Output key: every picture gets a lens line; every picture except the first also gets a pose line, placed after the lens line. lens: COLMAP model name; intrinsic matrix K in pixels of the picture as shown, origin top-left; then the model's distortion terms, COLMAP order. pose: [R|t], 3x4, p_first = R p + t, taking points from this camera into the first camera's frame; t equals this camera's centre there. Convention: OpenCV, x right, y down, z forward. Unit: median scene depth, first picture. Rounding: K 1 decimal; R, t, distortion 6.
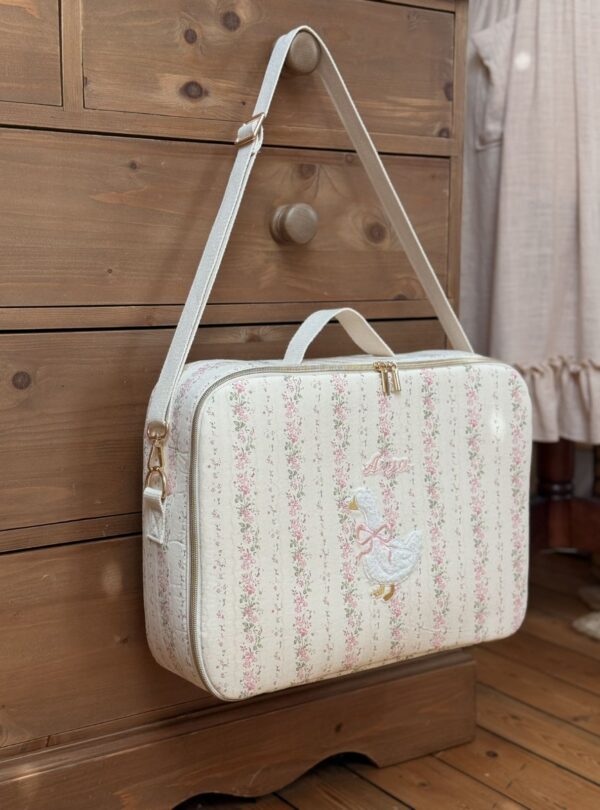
lens RADIAL K [[1274.1, 0, 300.0], [0, 1274.1, 405.0], [0, 0, 1]] dist [0.011952, 0.050168]
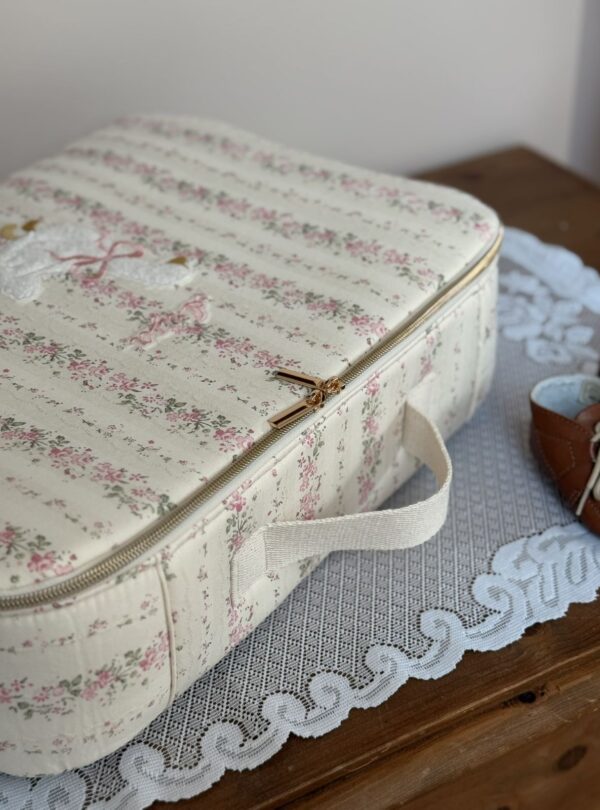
lens RADIAL K [[1197.6, 0, 300.0], [0, 1197.6, 405.0], [0, 0, 1]] dist [0.190496, -0.041406]
pose [[-0.520528, -0.055189, -0.852059, 0.465582], [-0.763487, -0.416695, 0.493409, -0.253351], [-0.382280, 0.907369, 0.174765, 0.937876]]
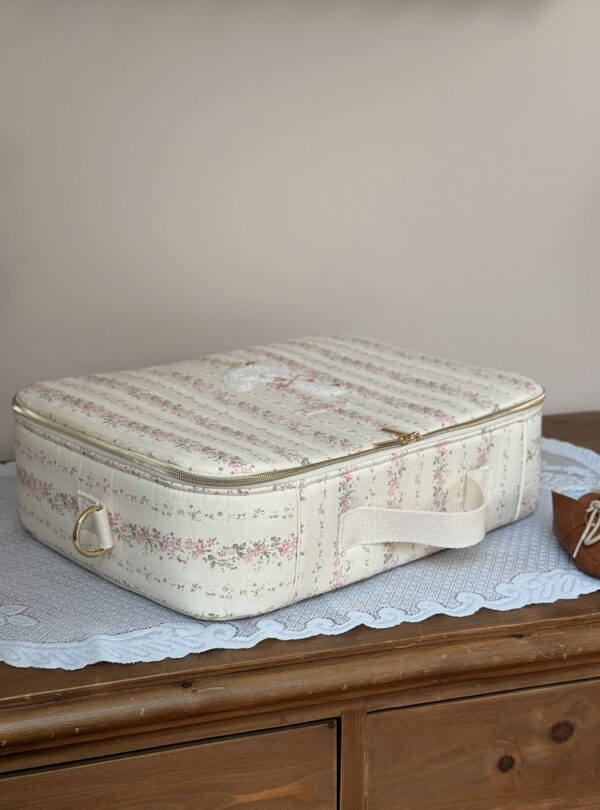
lens RADIAL K [[1421.3, 0, 300.0], [0, 1421.3, 405.0], [0, 0, 1]] dist [0.321293, 0.033031]
pose [[-0.607588, -0.434045, -0.665163, 0.729886], [-0.627458, -0.251154, 0.737034, -0.659668], [-0.486964, 0.865174, -0.119747, 1.138438]]
